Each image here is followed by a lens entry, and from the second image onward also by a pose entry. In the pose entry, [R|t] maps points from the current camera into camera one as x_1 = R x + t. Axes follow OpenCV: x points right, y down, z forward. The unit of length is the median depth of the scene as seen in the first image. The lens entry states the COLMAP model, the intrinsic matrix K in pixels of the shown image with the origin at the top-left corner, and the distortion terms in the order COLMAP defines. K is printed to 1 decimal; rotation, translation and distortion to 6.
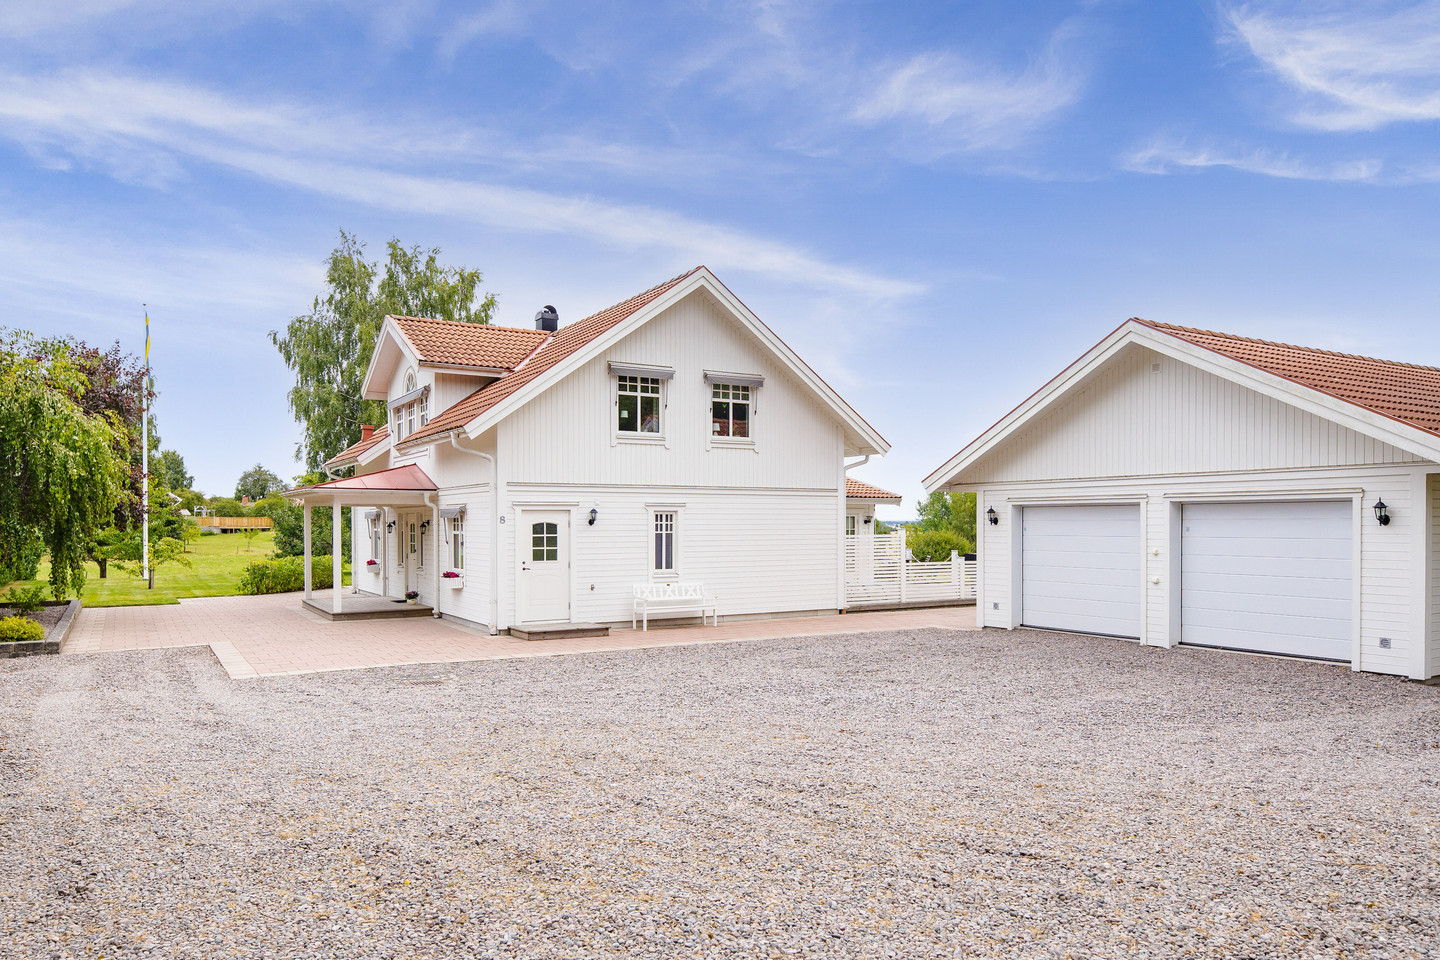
lens RADIAL K [[975.0, 0, 720.8], [0, 975.0, 489.2], [0, 0, 1]] dist [-0.003812, 0.004499]
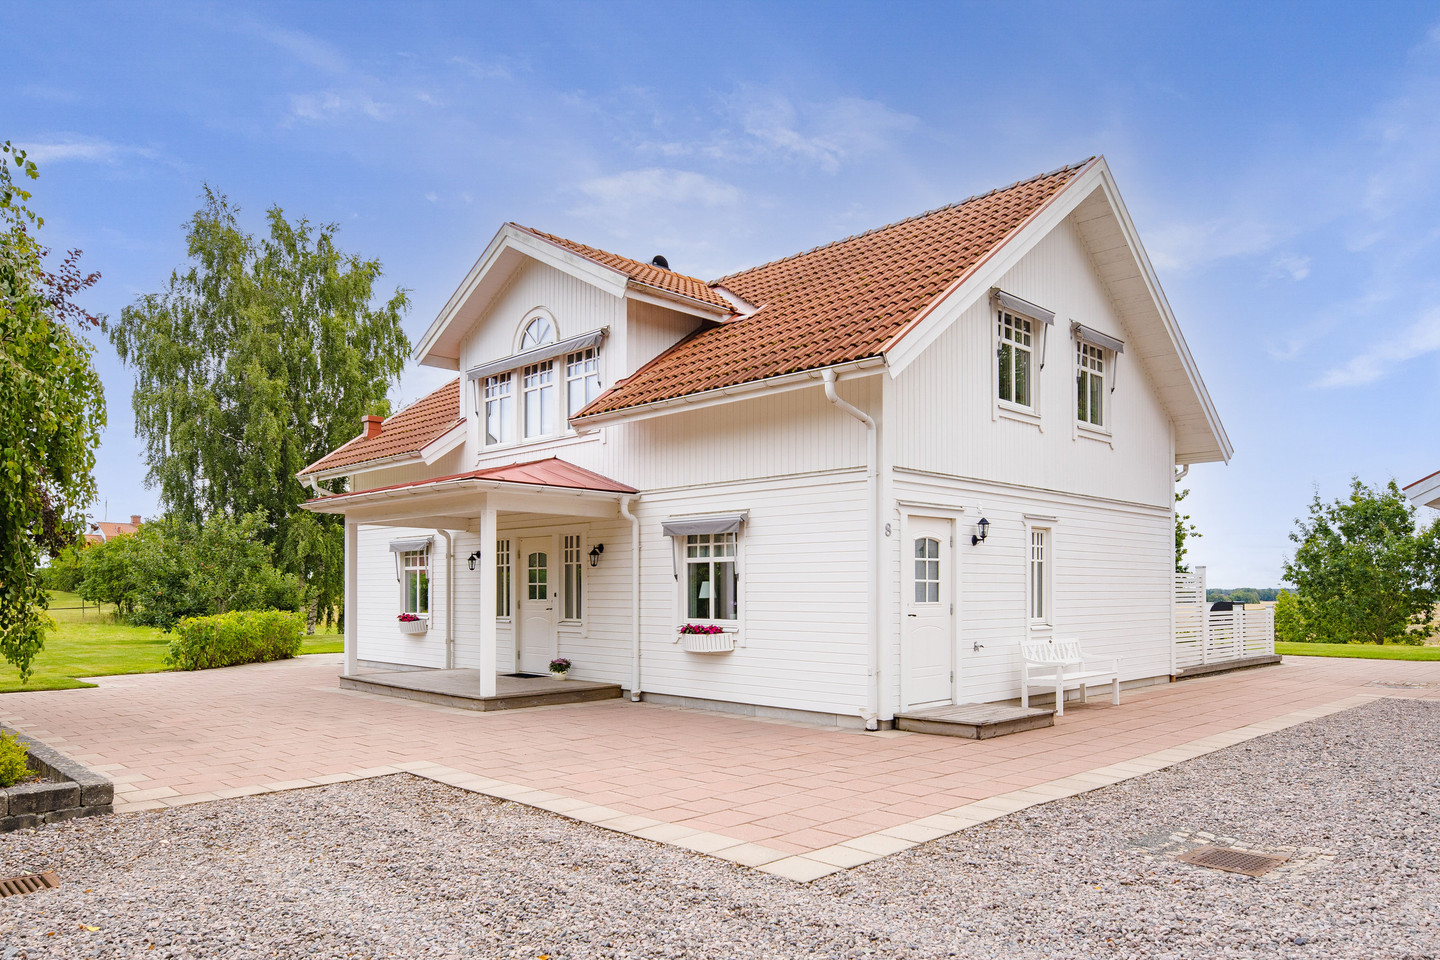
lens RADIAL K [[975.0, 0, 711.4], [0, 975.0, 537.0], [0, 0, 1]] dist [-0.003812, 0.004499]
pose [[0.973229, 0.014159, 0.229401, -0.389625], [-0.009306, 0.999710, -0.022224, 0.042068], [-0.229649, 0.019494, 0.973078, 0.391525]]
